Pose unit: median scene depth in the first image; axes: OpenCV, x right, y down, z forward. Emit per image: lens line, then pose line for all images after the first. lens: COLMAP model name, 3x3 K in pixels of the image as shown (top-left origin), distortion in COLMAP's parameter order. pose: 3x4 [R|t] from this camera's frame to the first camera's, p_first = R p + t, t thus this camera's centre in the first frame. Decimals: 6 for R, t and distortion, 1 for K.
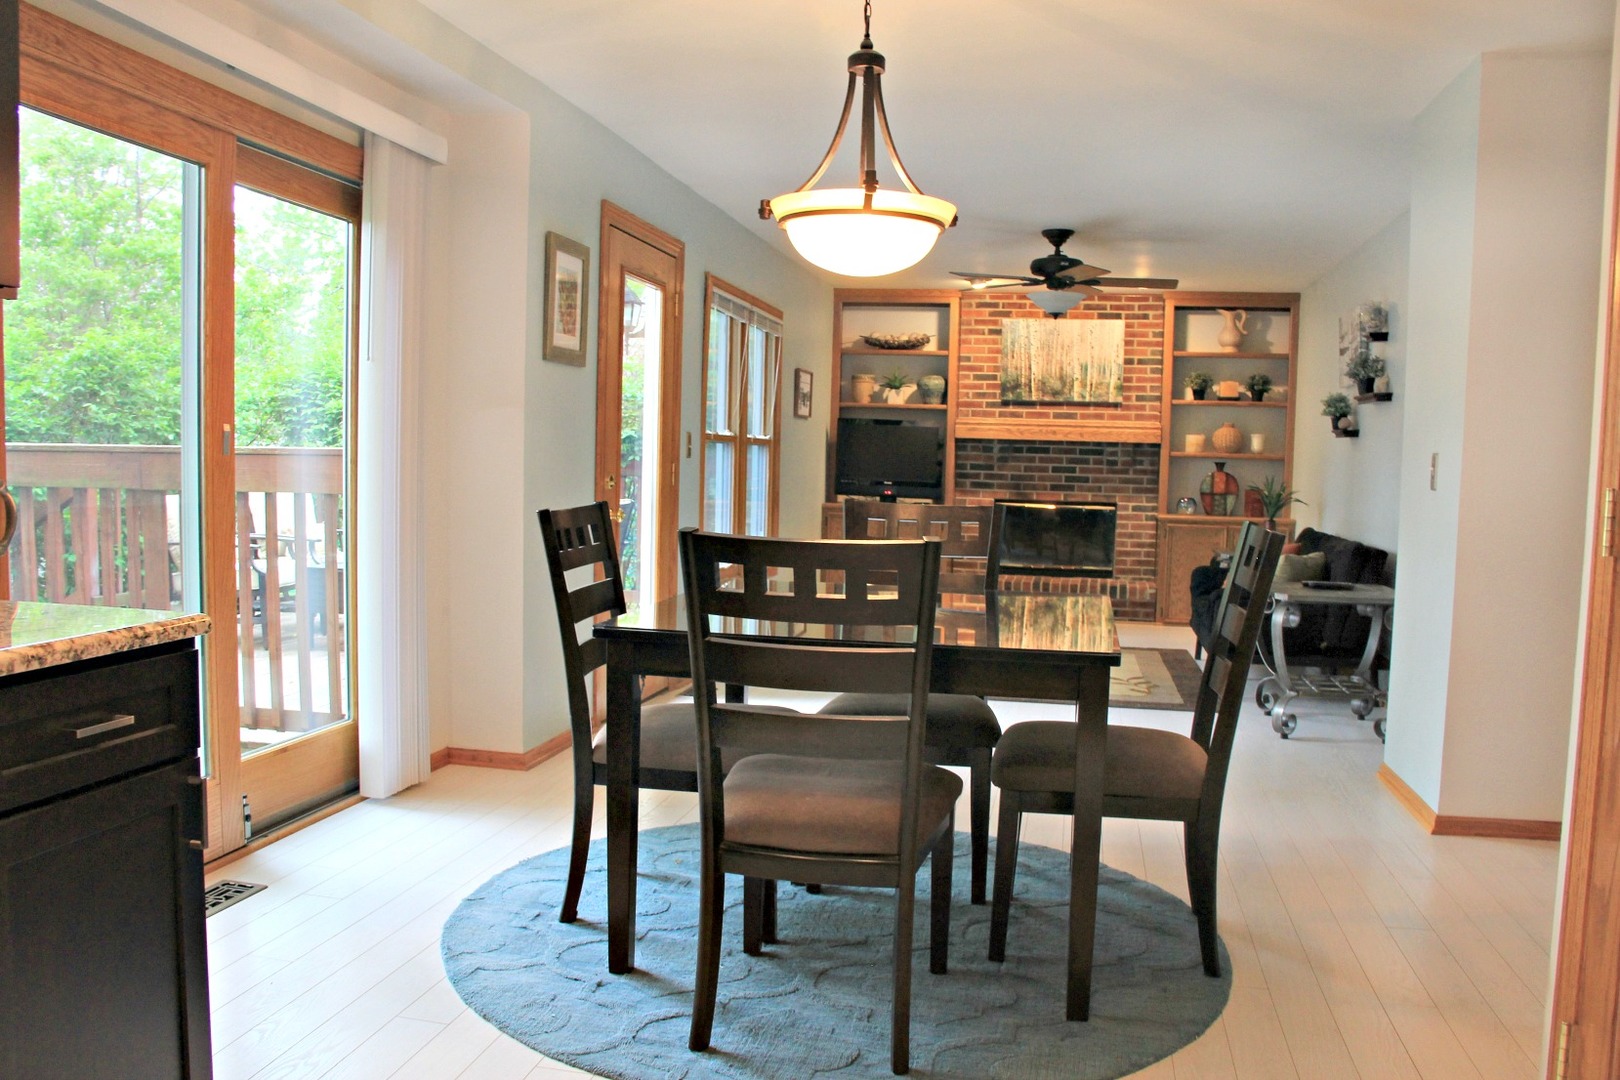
lens RADIAL K [[1330.8, 0, 809.4], [0, 1330.8, 563.3], [0, 0, 1]] dist [-0.176810, 0.133718]
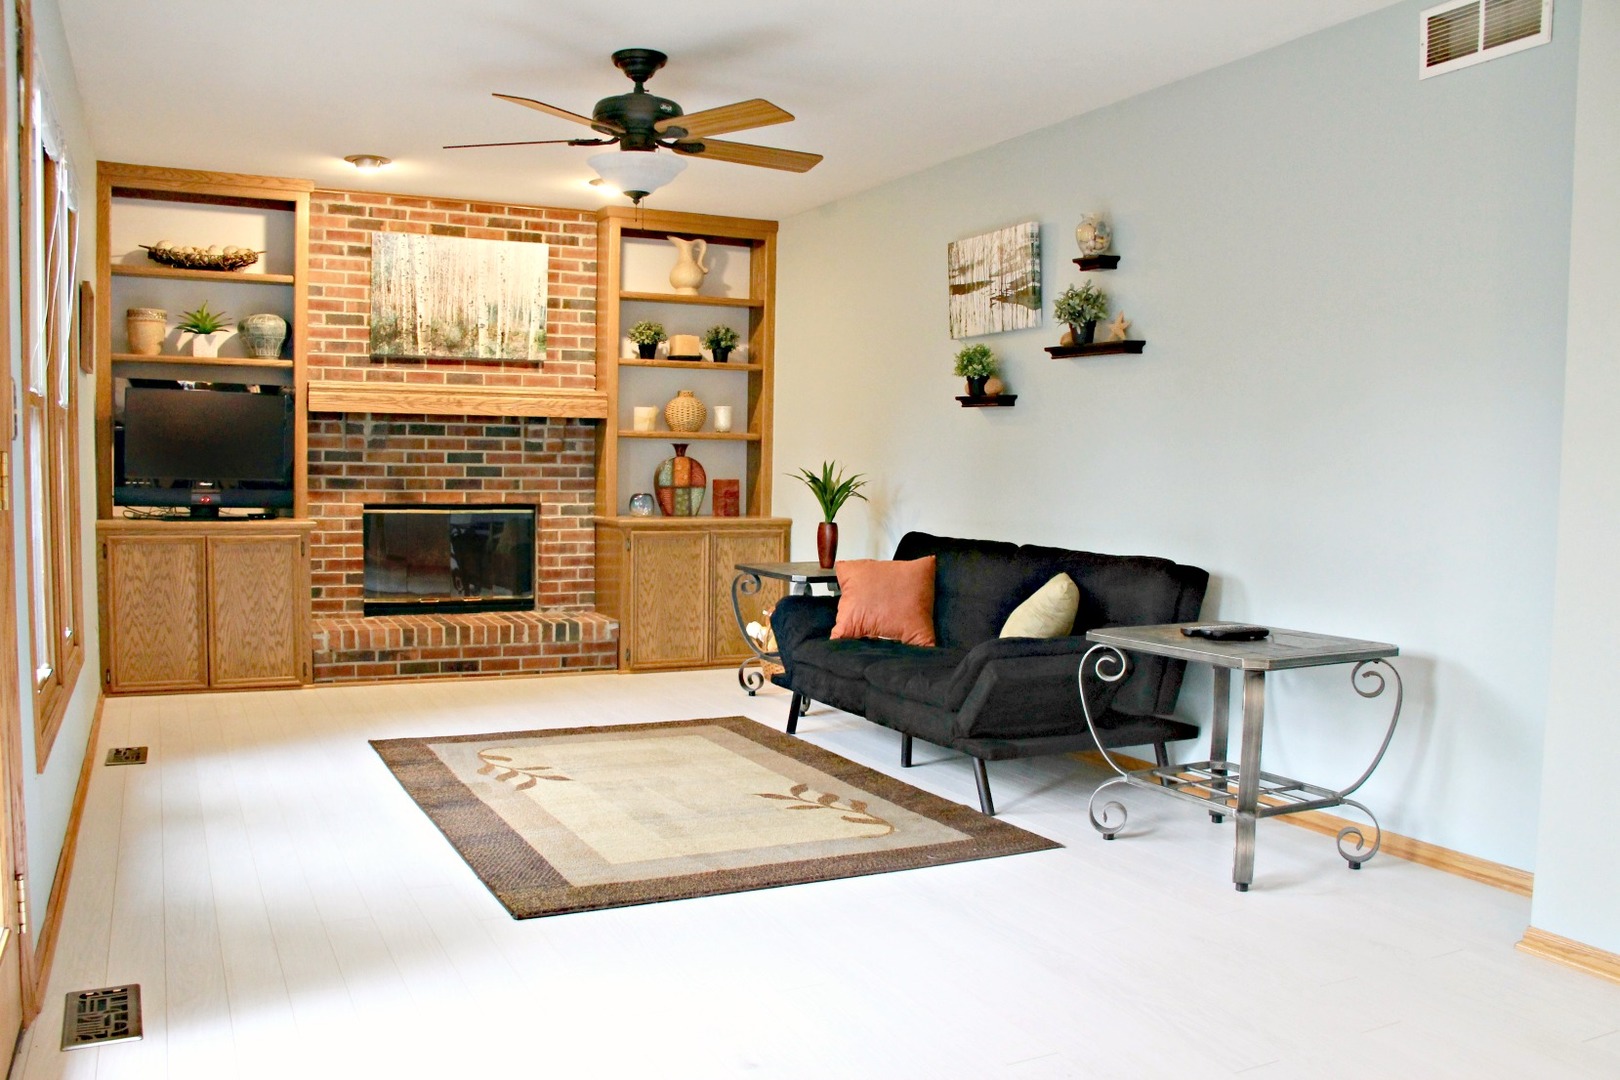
lens RADIAL K [[1330.8, 0, 809.4], [0, 1330.8, 563.3], [0, 0, 1]] dist [-0.176810, 0.133718]
pose [[0.785406, -0.056613, 0.616386, -0.091309], [0.050892, 0.998343, 0.026848, -0.025628], [-0.616885, 0.010282, 0.786986, 0.356368]]
